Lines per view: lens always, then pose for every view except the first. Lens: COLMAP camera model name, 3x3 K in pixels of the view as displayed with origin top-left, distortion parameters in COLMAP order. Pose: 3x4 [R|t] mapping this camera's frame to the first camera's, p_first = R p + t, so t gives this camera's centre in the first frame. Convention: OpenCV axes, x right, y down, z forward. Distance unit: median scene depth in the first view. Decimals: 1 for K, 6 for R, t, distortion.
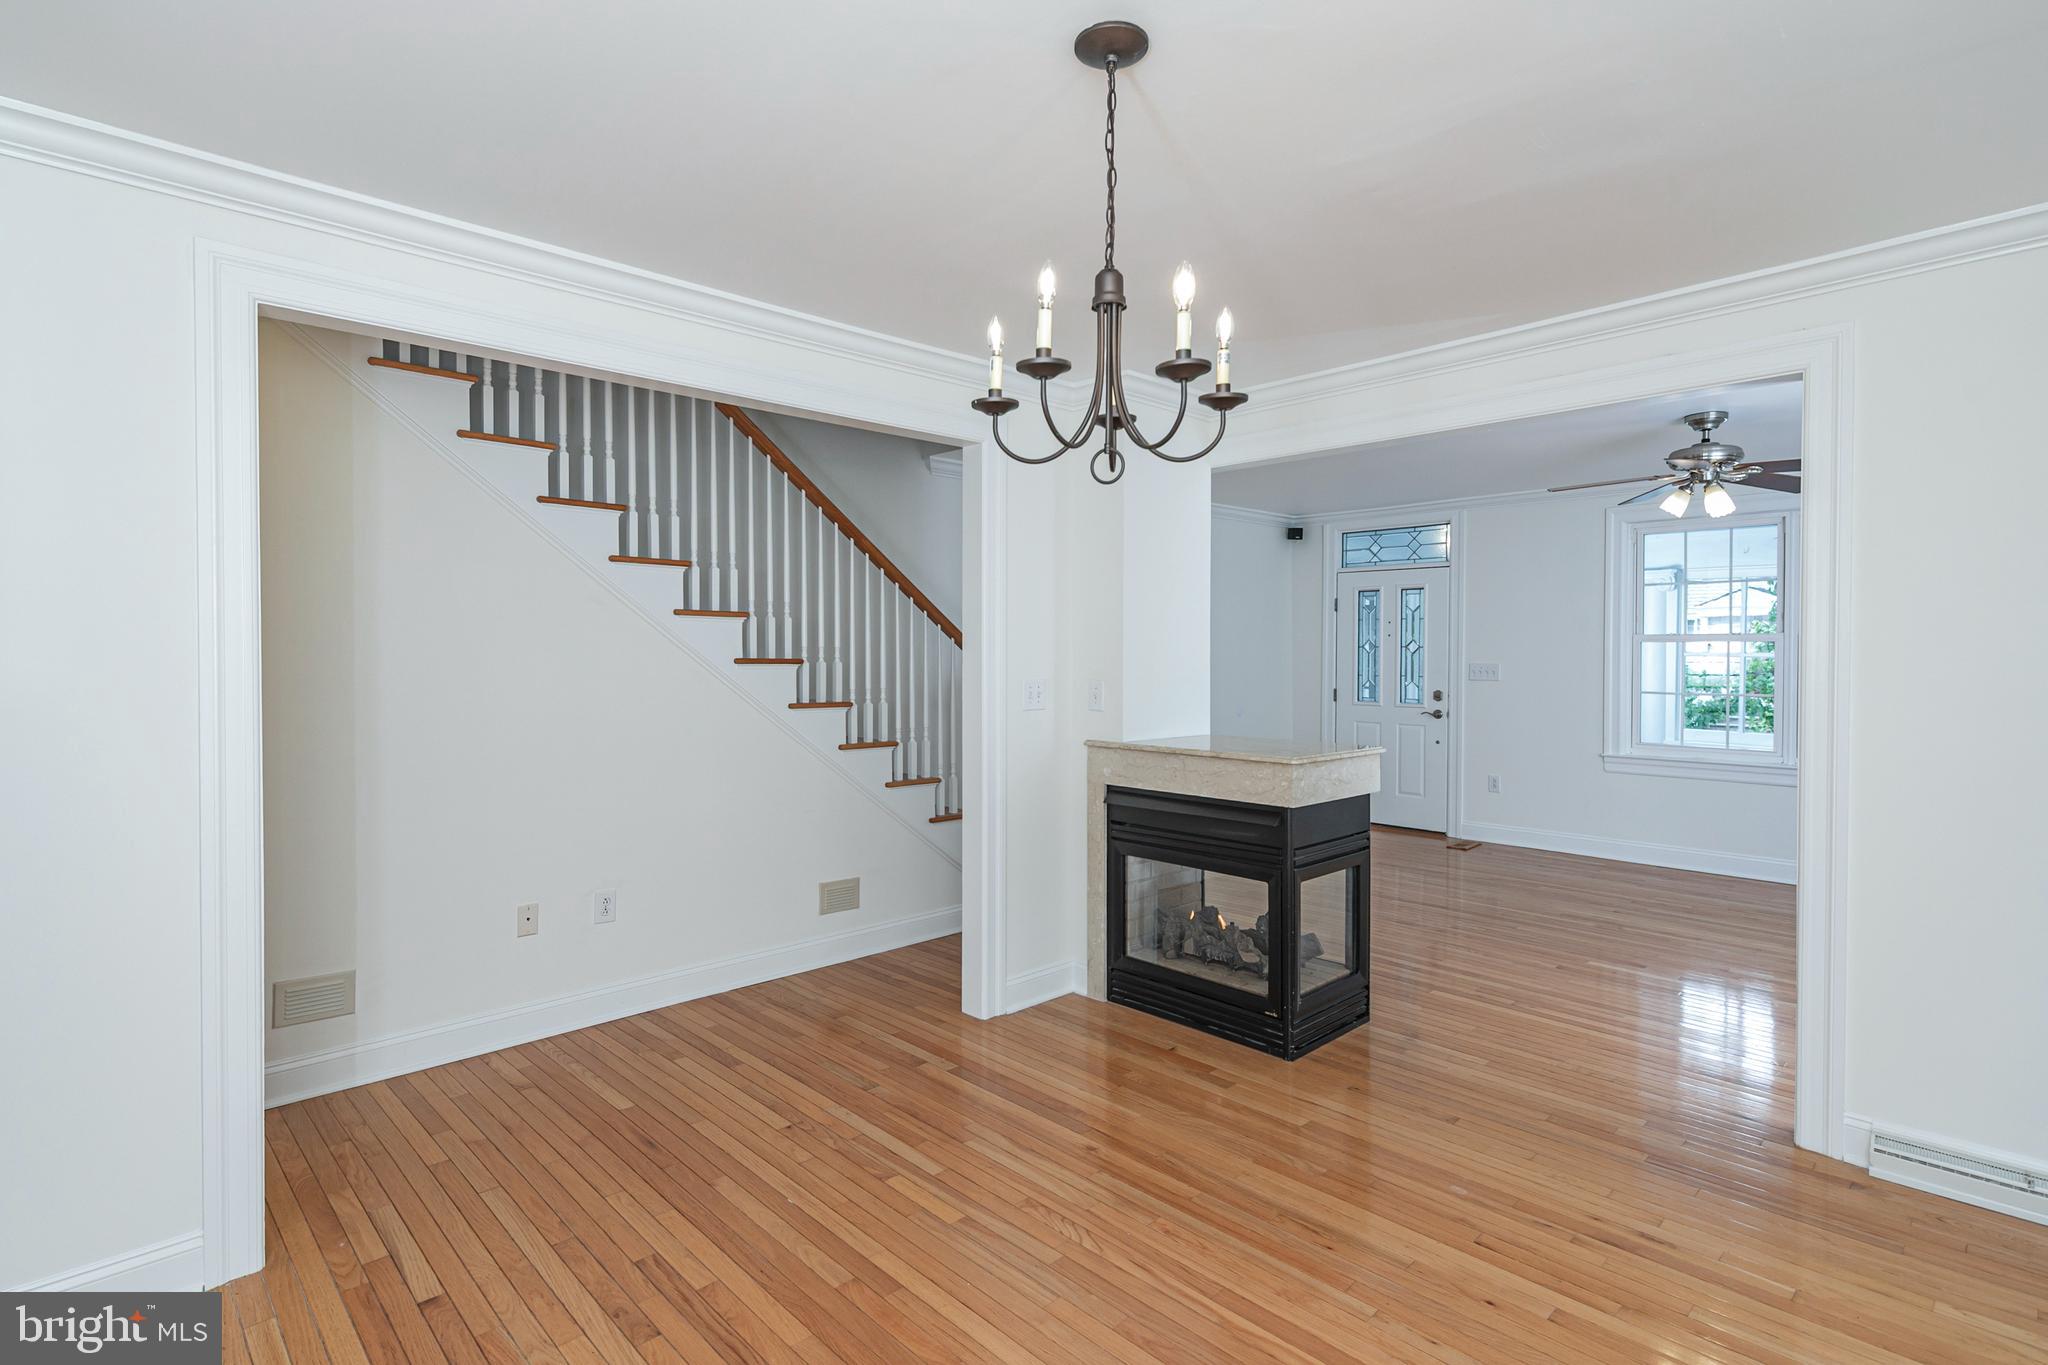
lens RADIAL K [[1026.4, 0, 1021.6], [0, 1026.4, 670.2], [0, 0, 1]] dist [0.012731, 0.000222]
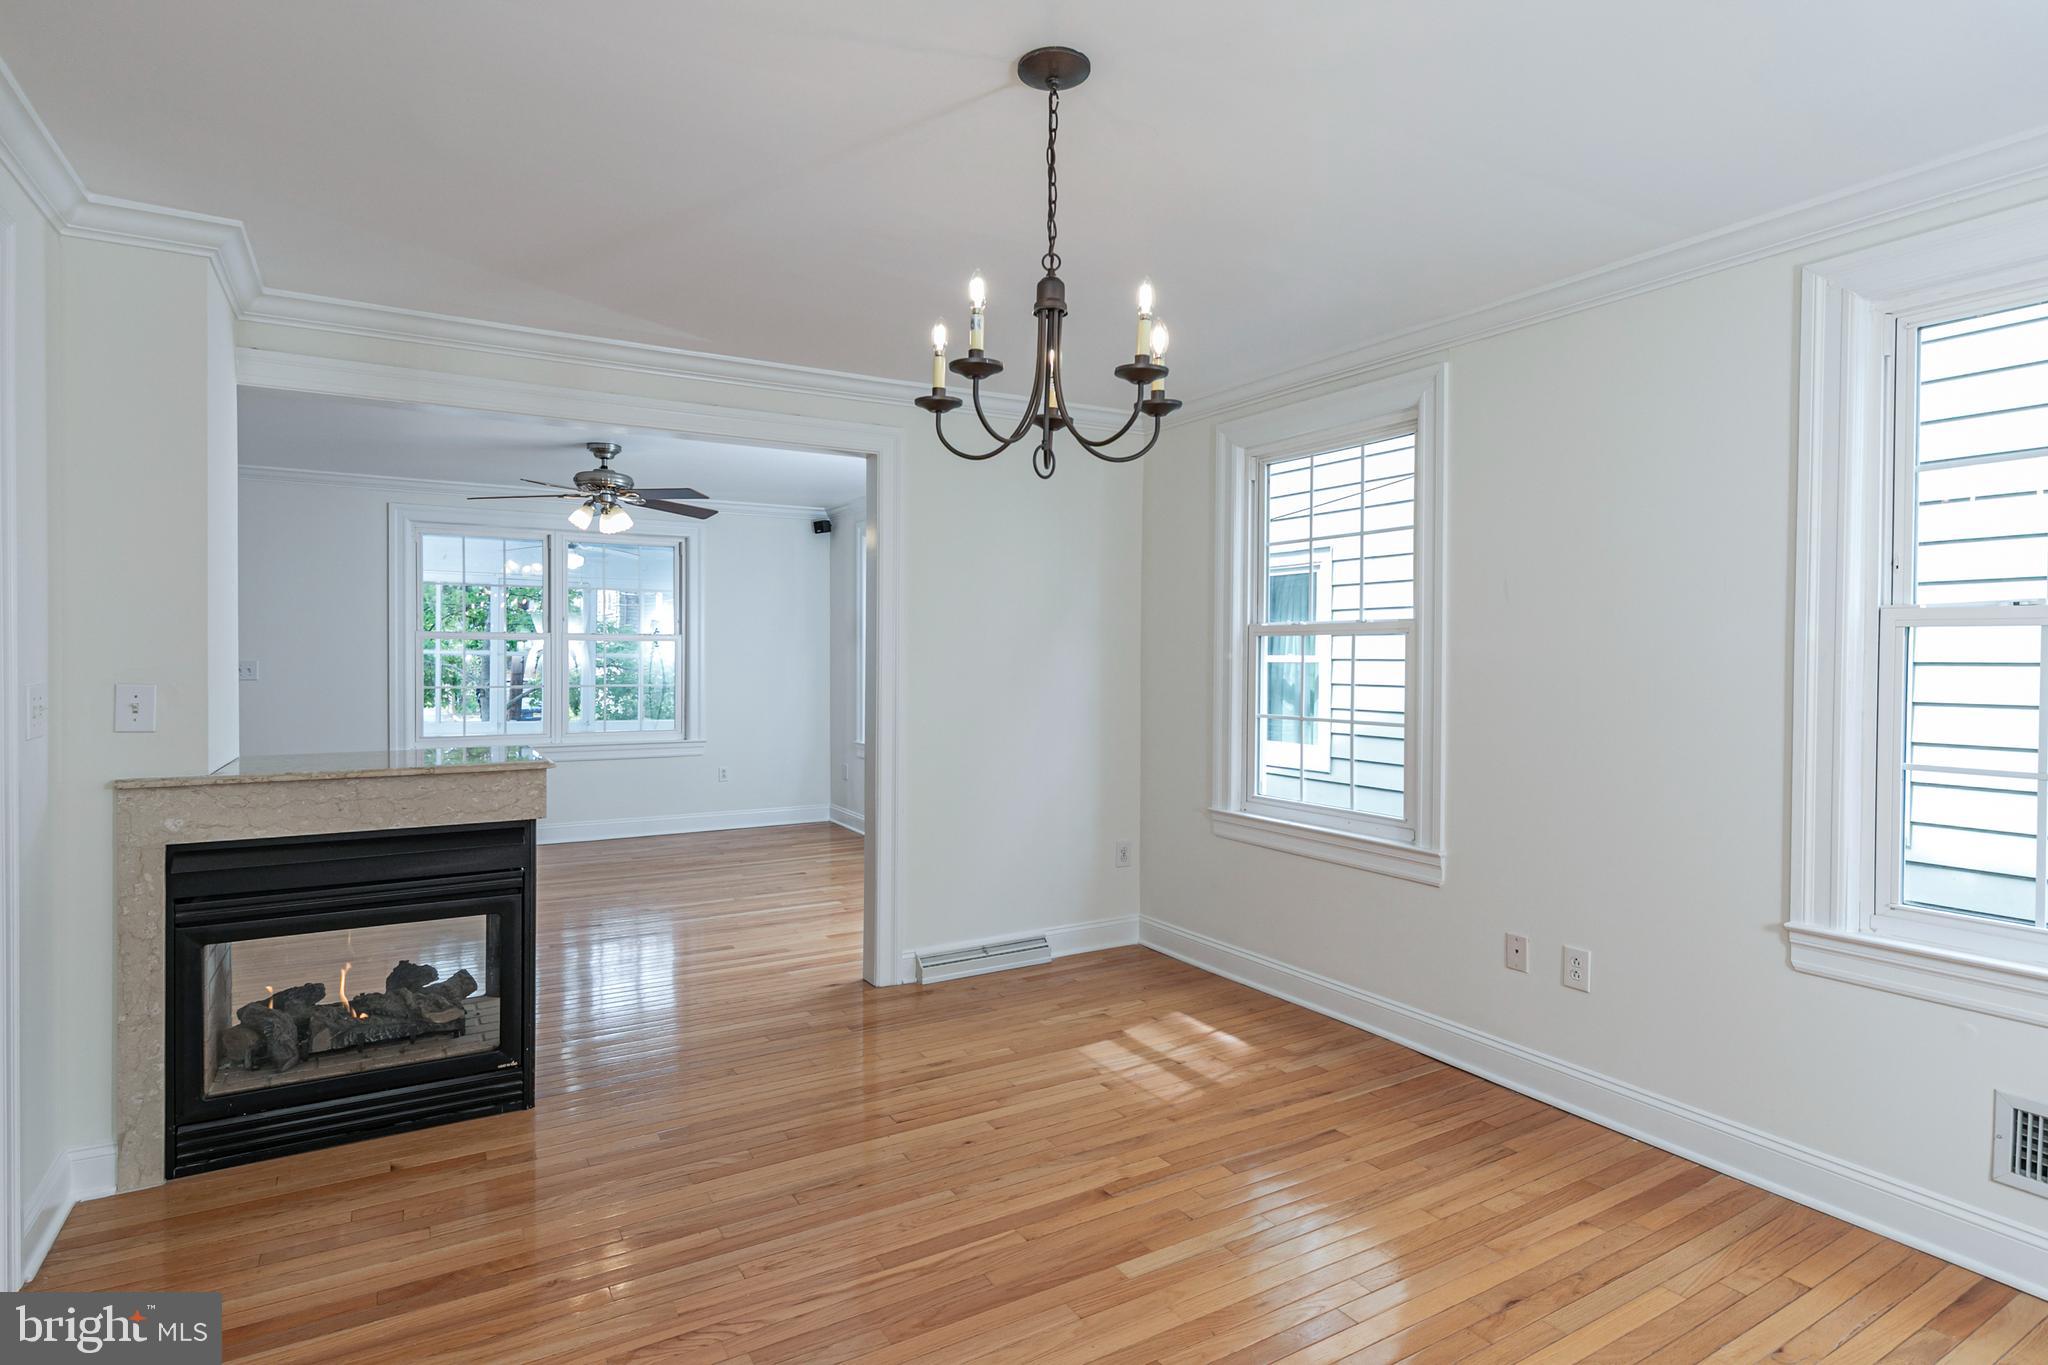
lens RADIAL K [[1026.4, 0, 970.2], [0, 1026.4, 675.5], [0, 0, 1]] dist [0.012731, 0.000222]
pose [[0.247571, -0.016615, 0.968727, -0.443795], [0.010111, 0.999843, 0.014565, 0.000962], [-0.968817, 0.006189, 0.247701, 0.373361]]
